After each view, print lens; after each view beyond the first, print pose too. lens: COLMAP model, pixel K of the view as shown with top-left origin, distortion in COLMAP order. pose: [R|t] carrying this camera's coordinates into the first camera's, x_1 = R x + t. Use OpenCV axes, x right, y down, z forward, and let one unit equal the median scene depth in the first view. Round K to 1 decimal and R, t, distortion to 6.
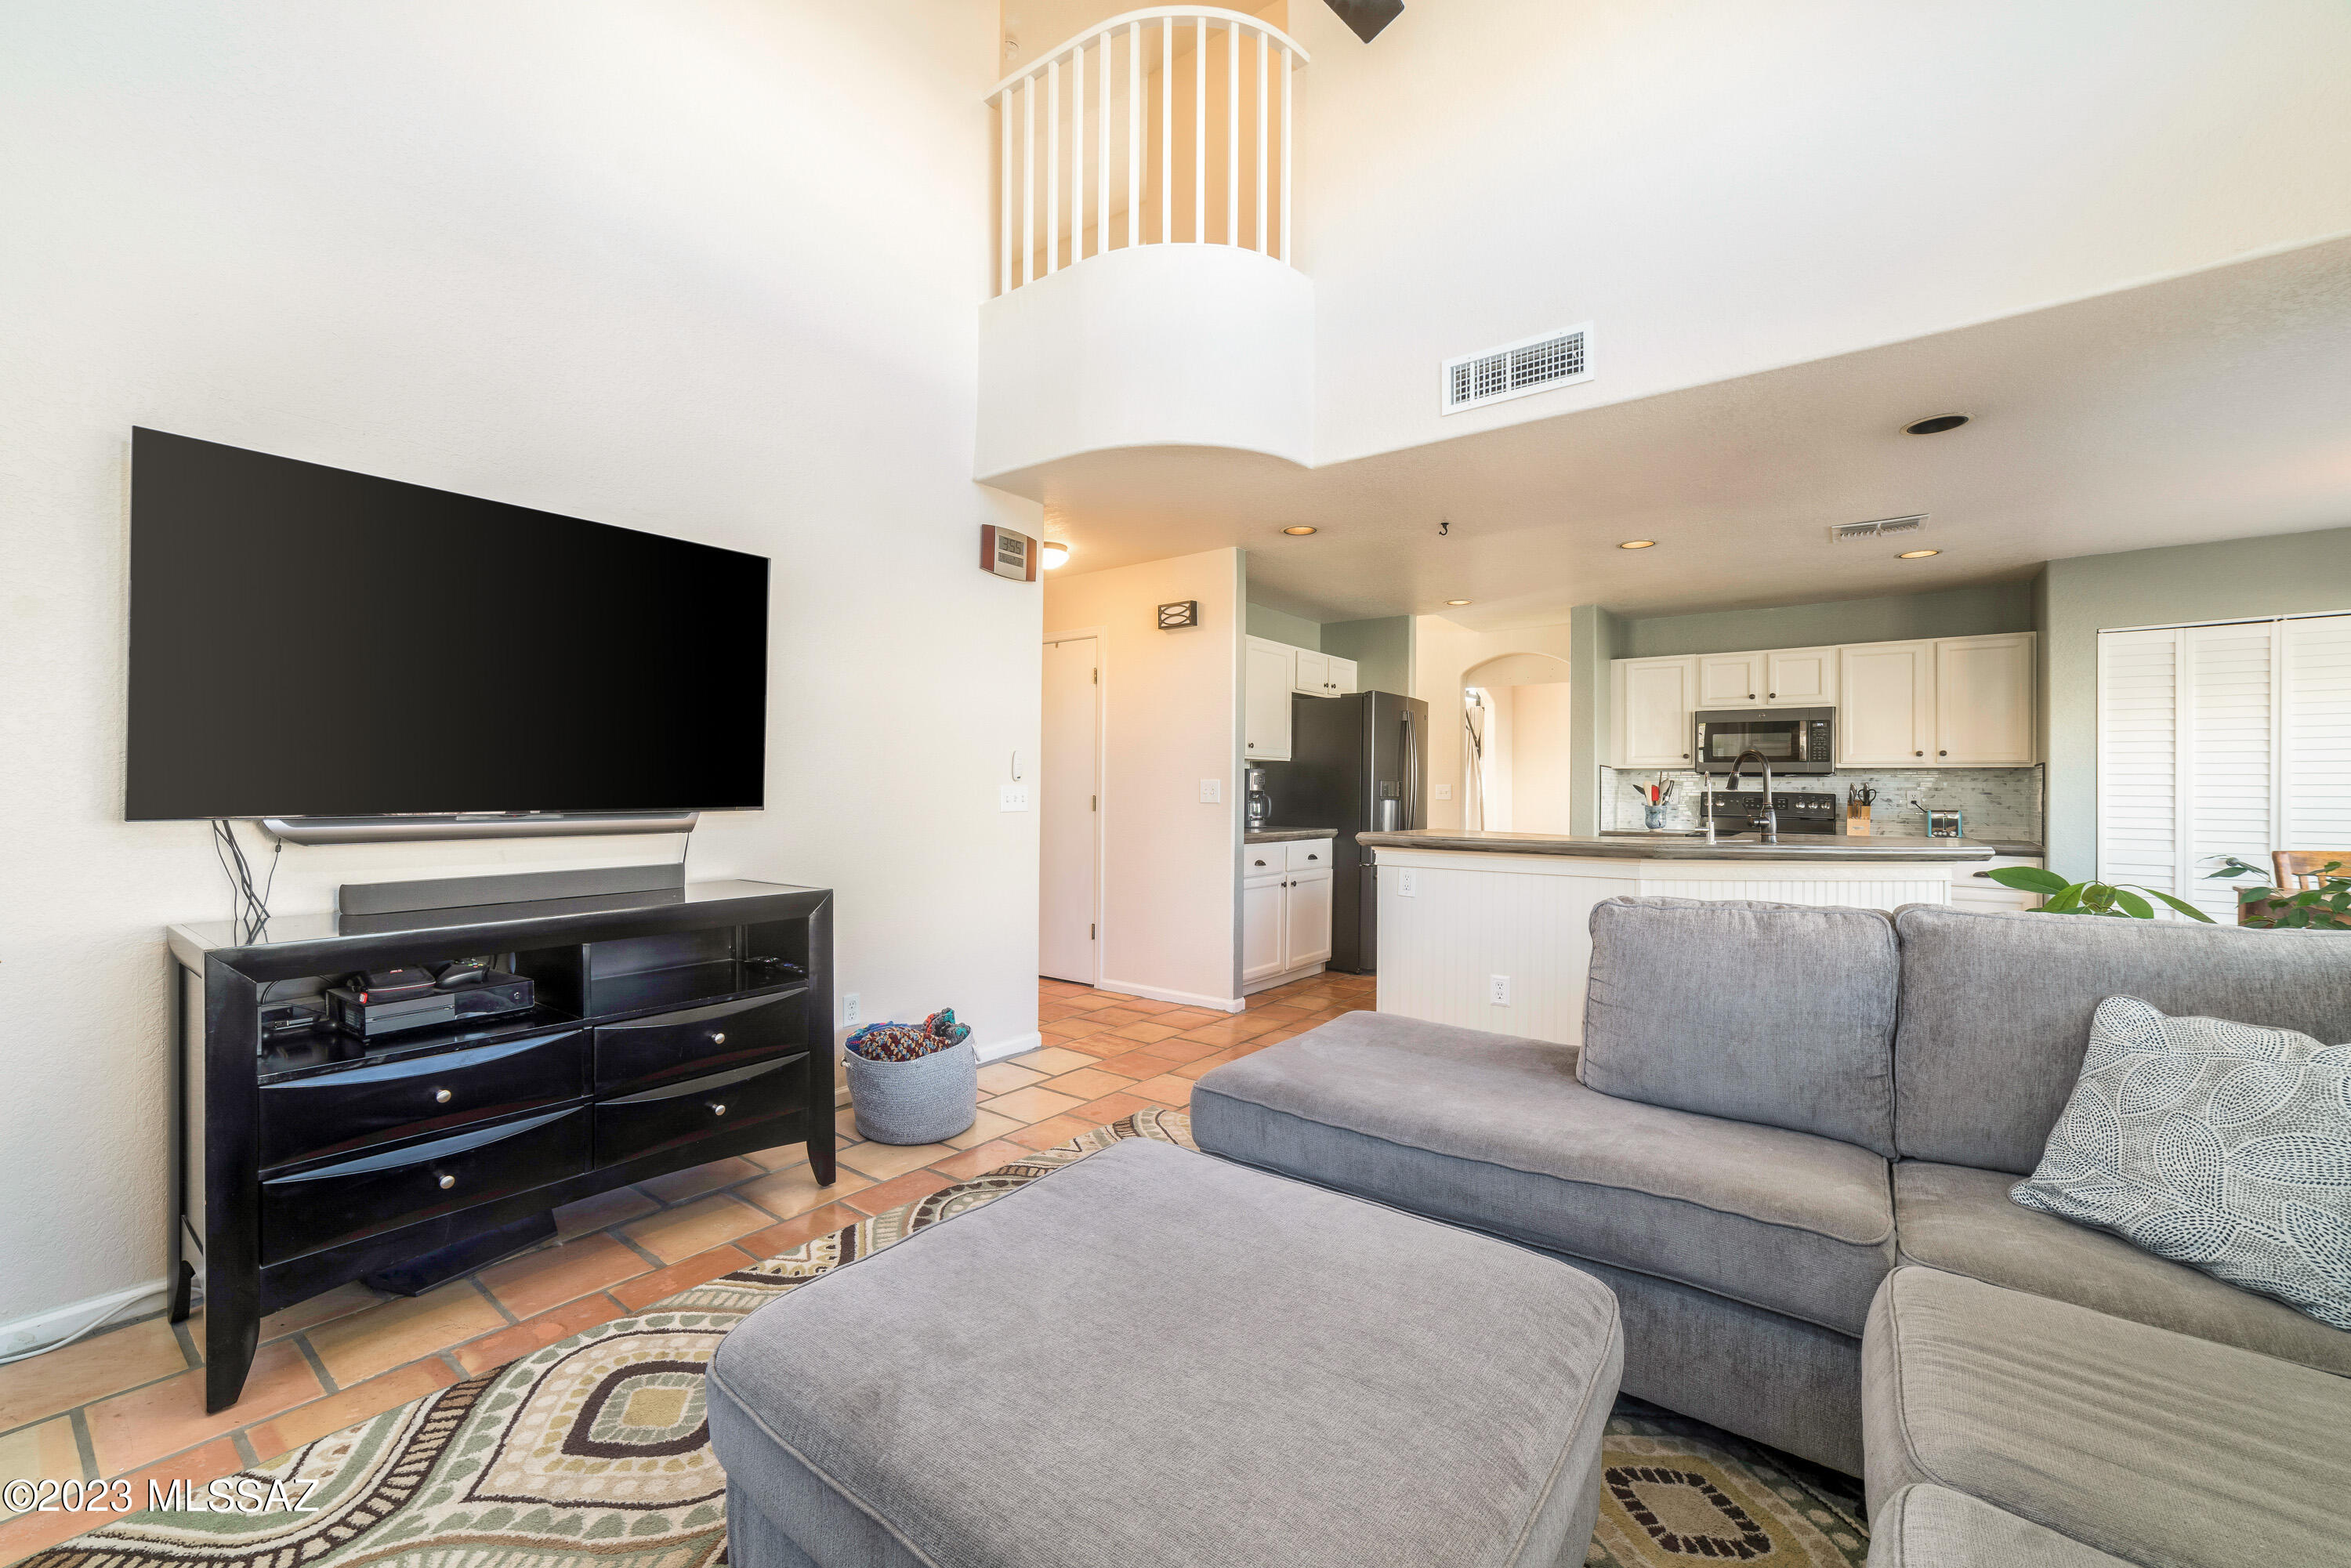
lens RADIAL K [[916.4, 0, 1183.7], [0, 916.4, 765.2], [0, 0, 1]] dist [-0.018821, 0.005537]
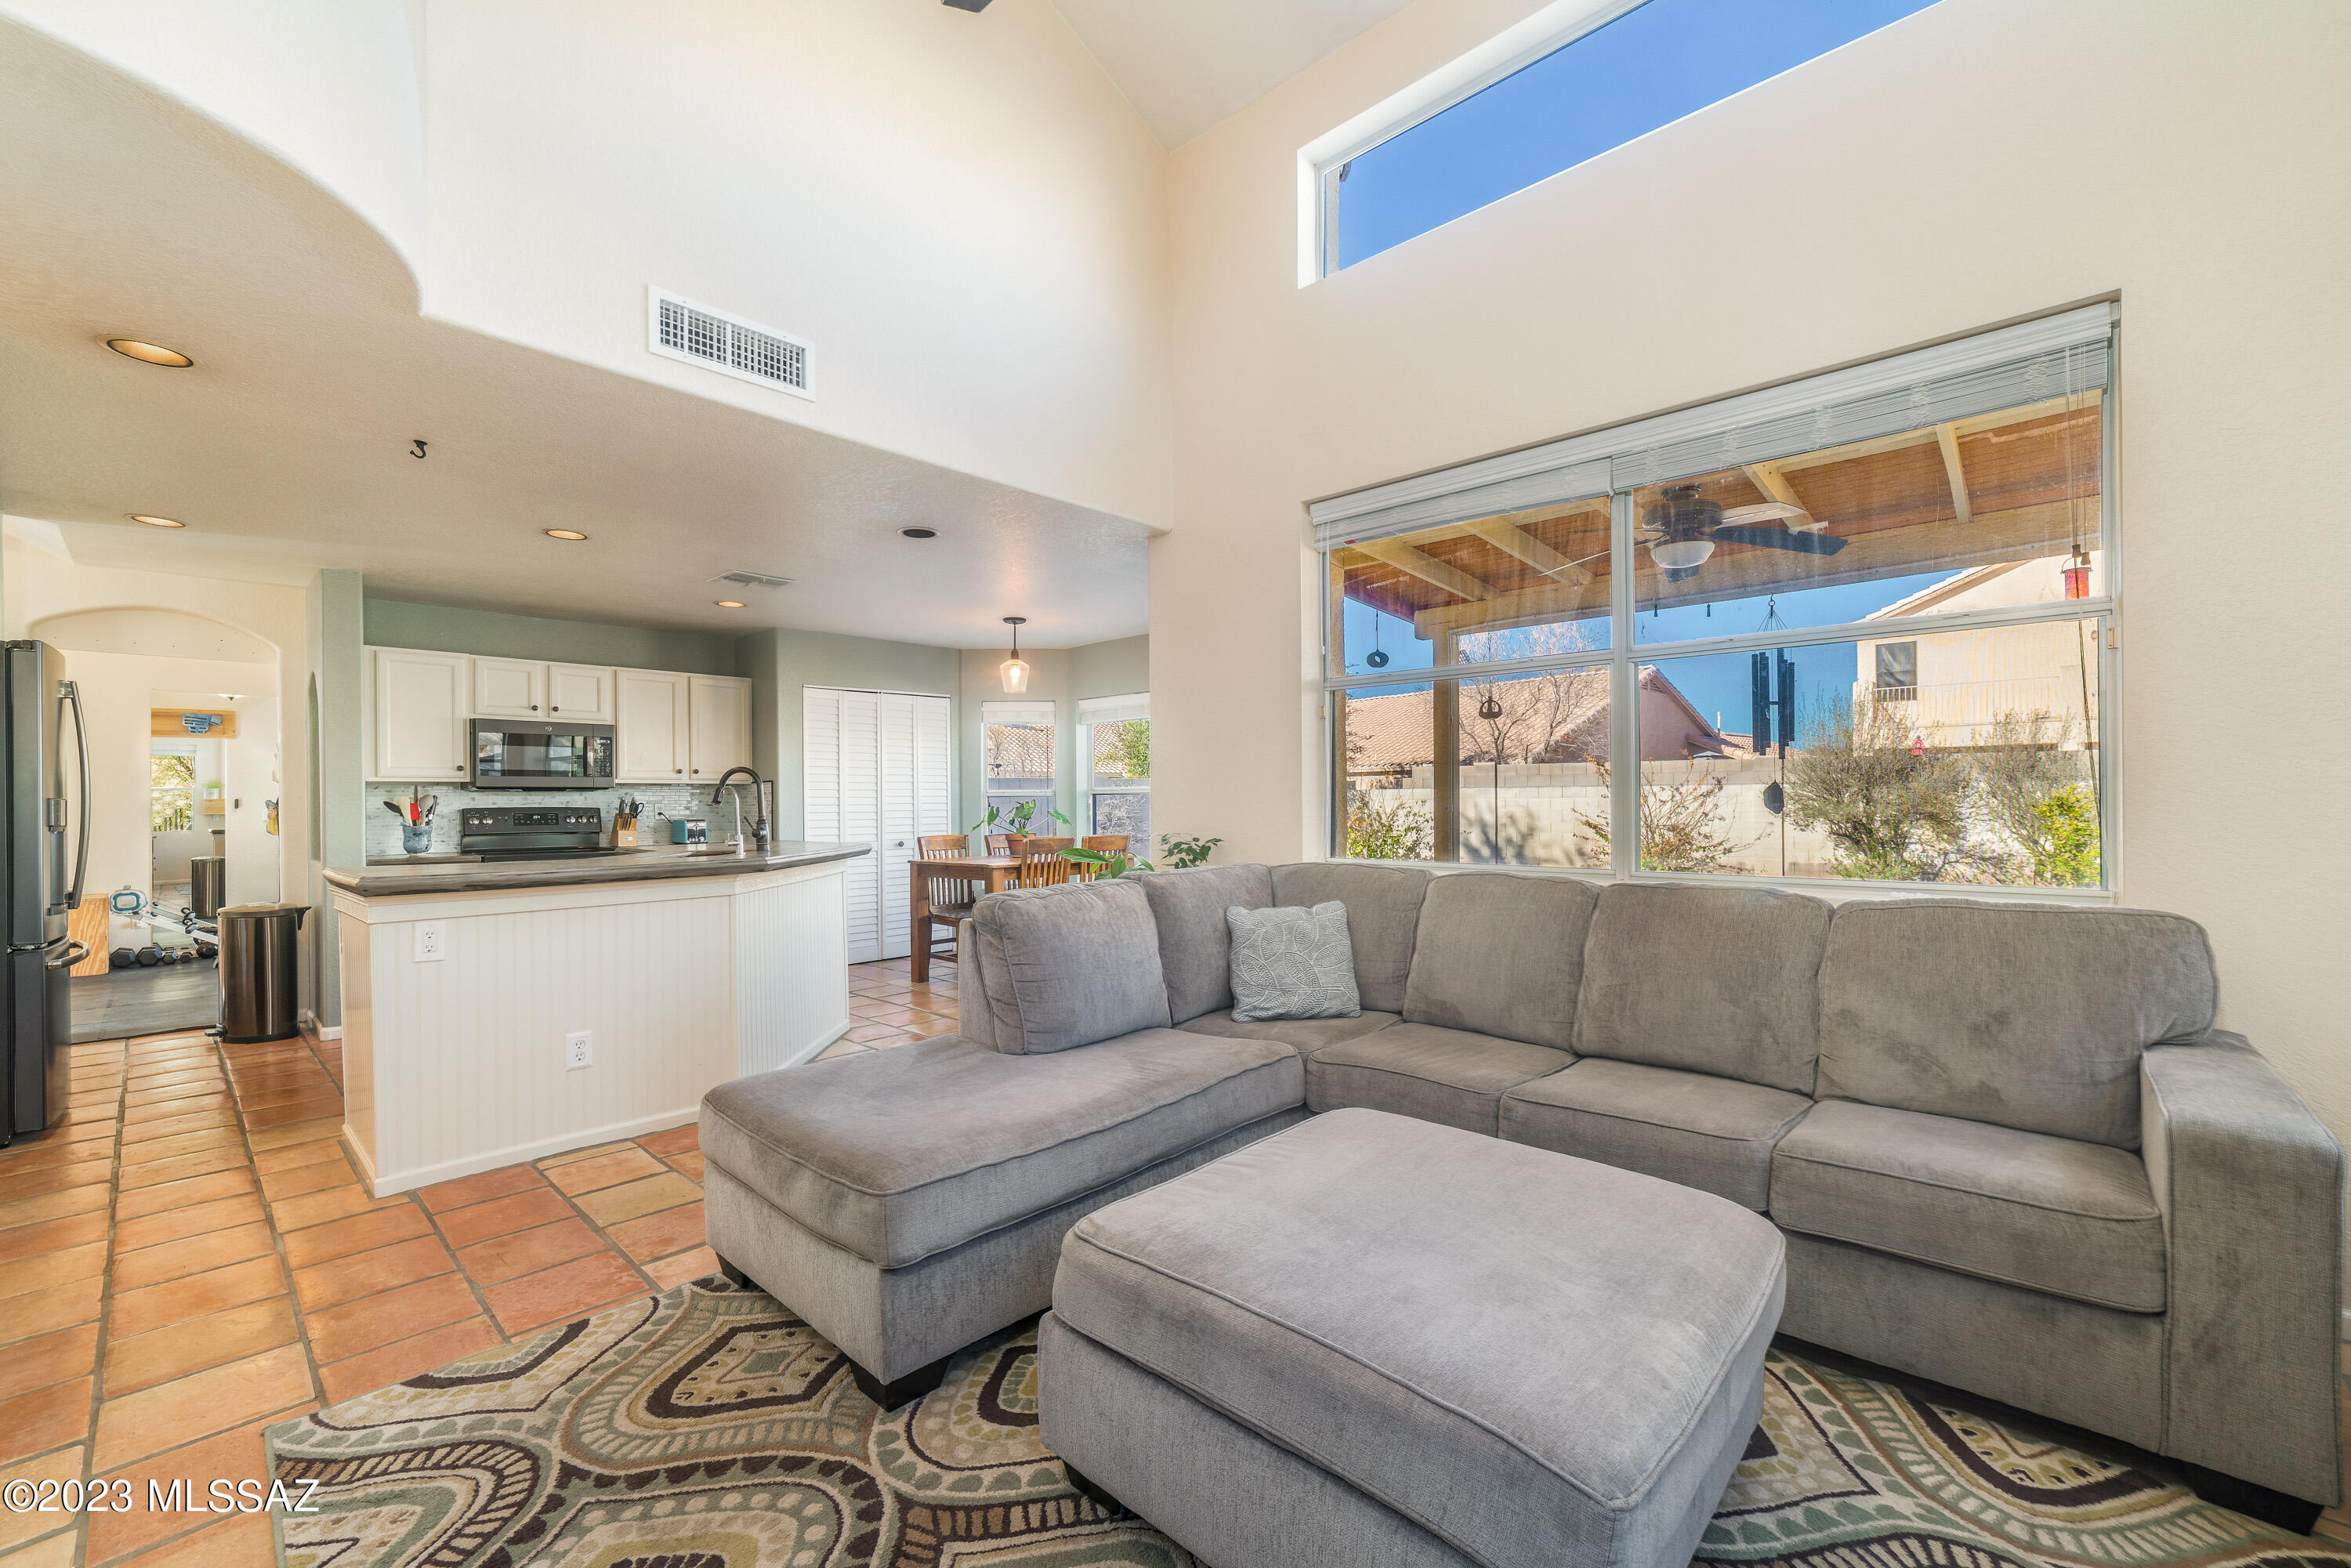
lens RADIAL K [[950.9, 0, 1141.9], [0, 950.9, 813.6], [0, 0, 1]] dist [0.006819, 0.000217]
pose [[0.133064, -0.024816, 0.990797, -0.309140], [-0.011602, 0.999579, 0.026594, 0.001672], [-0.991040, -0.015033, 0.132720, 0.265307]]
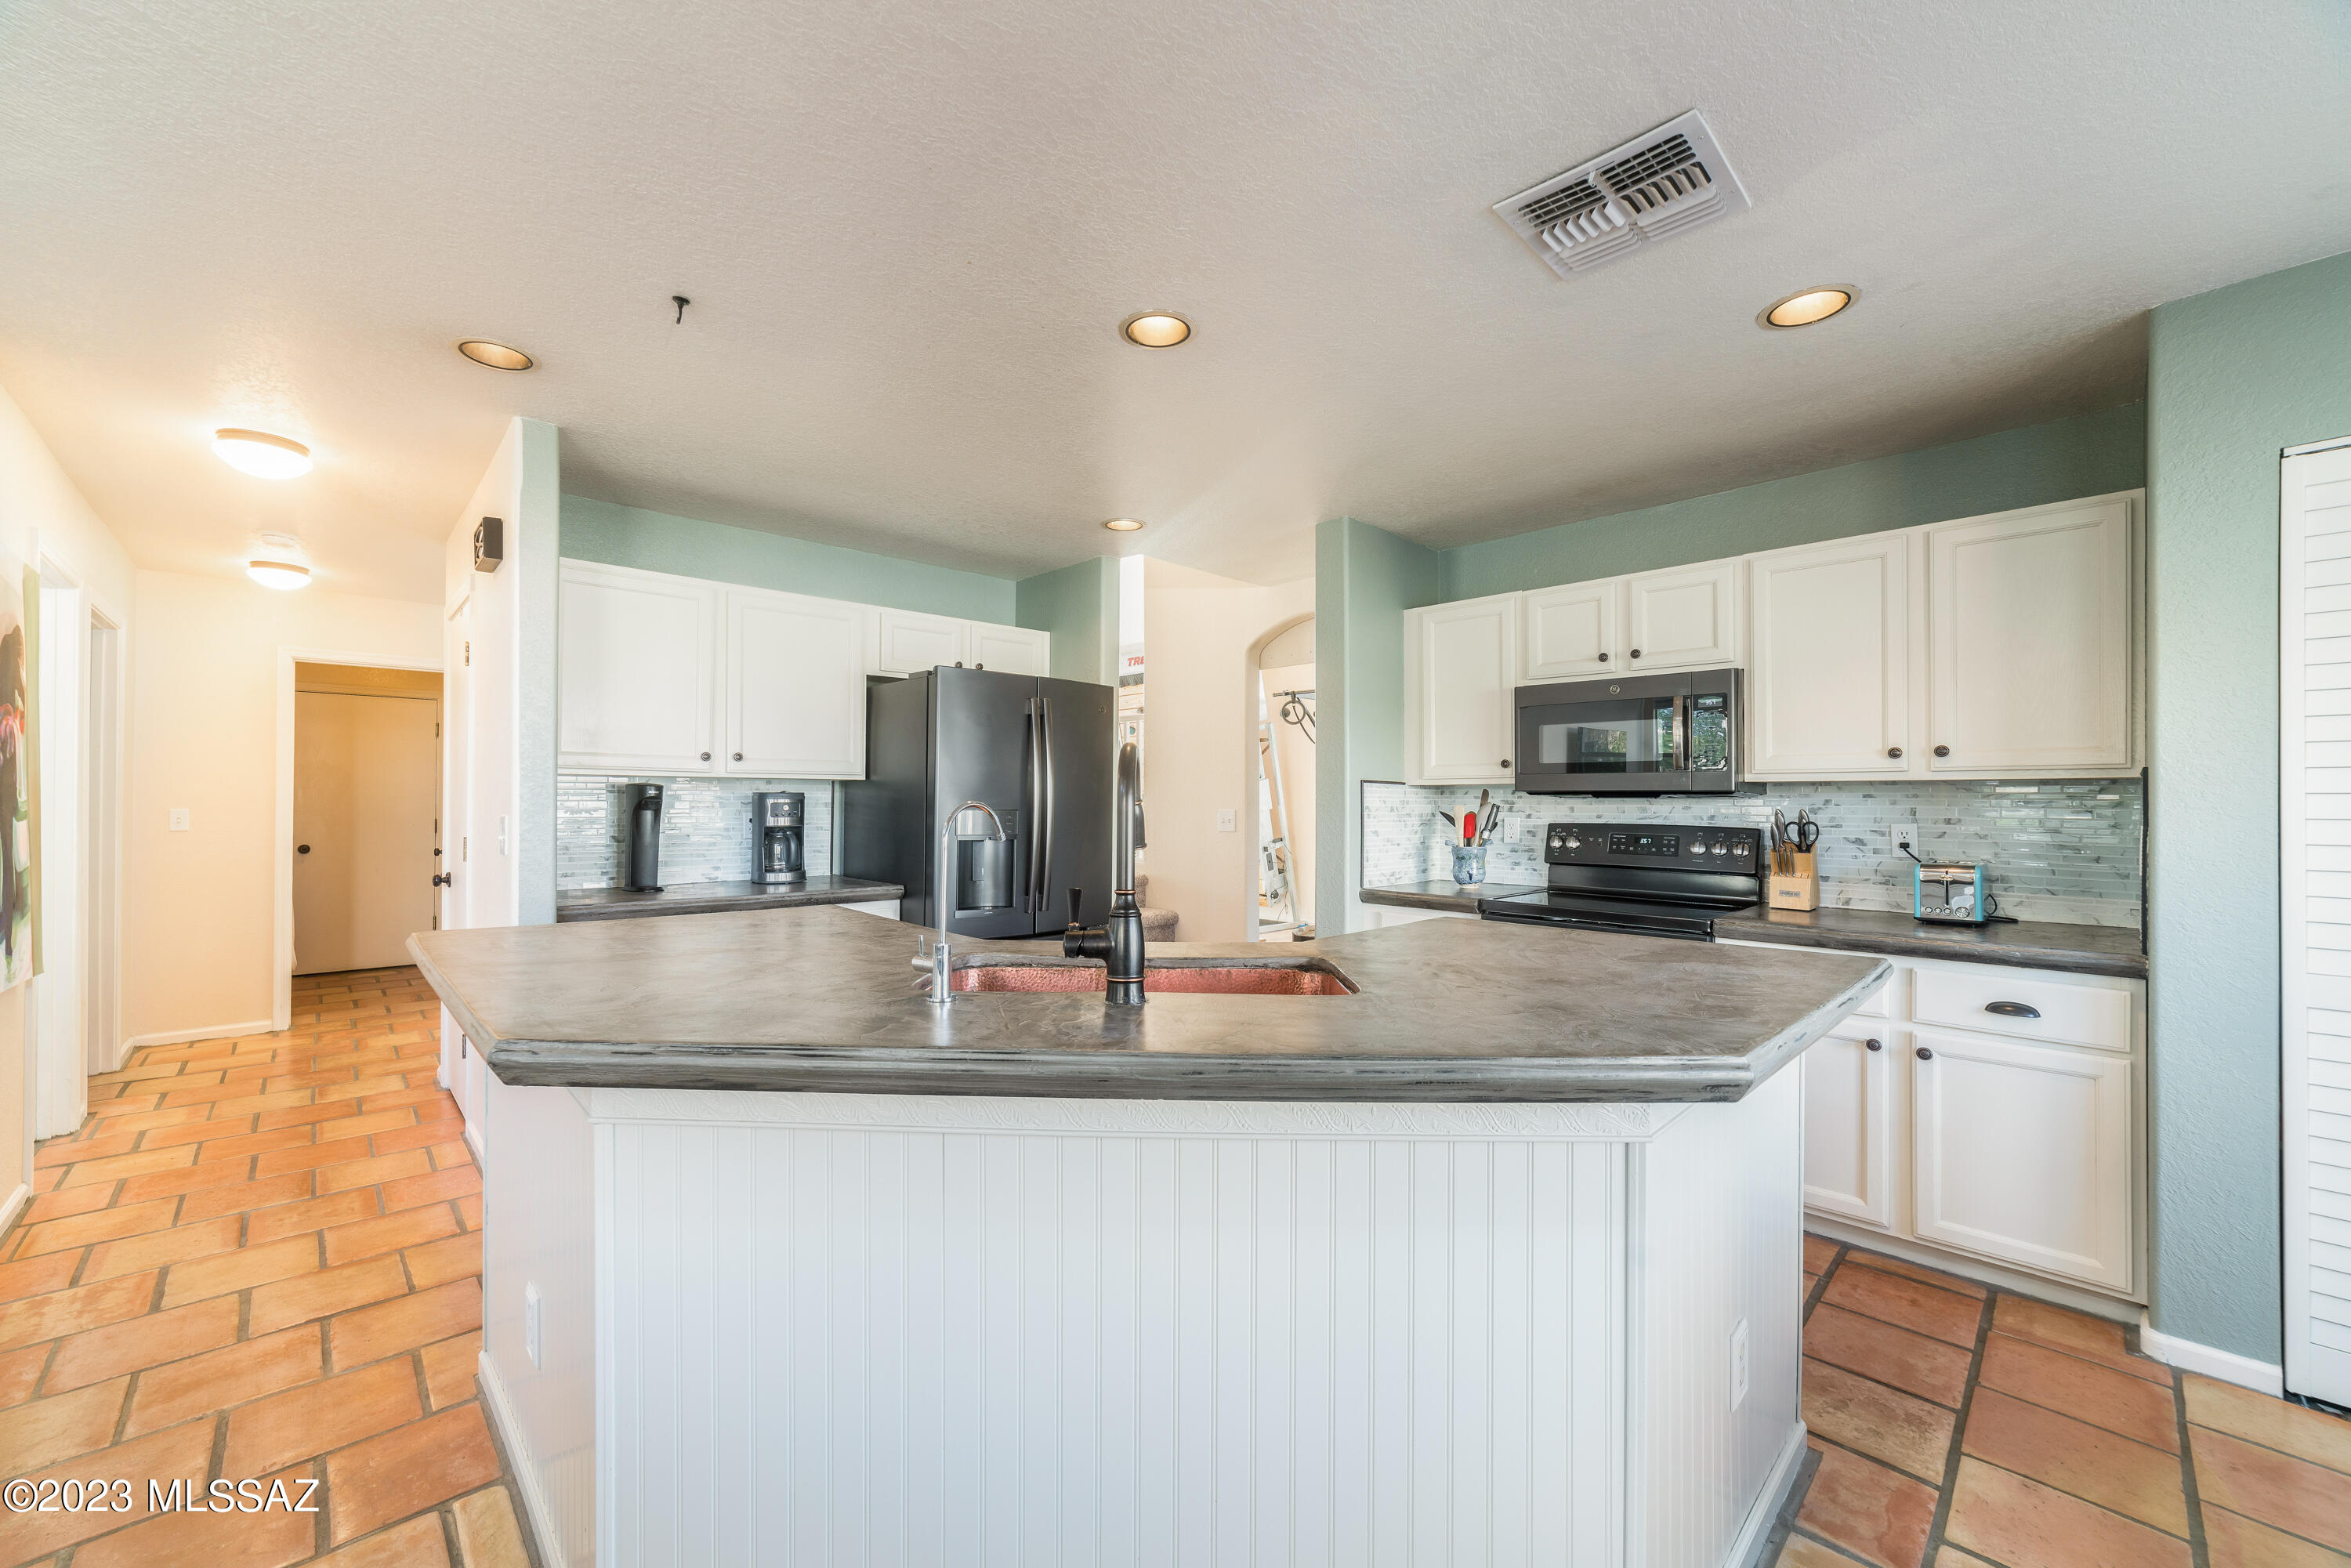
lens RADIAL K [[916.4, 0, 1184.9], [0, 916.4, 785.6], [0, 0, 1]] dist [-0.018821, 0.005537]
pose [[0.988415, -0.010135, -0.151435, 0.502267], [0.011041, 0.999926, 0.005140, -0.001432], [0.151371, -0.006752, 0.988454, 0.445019]]
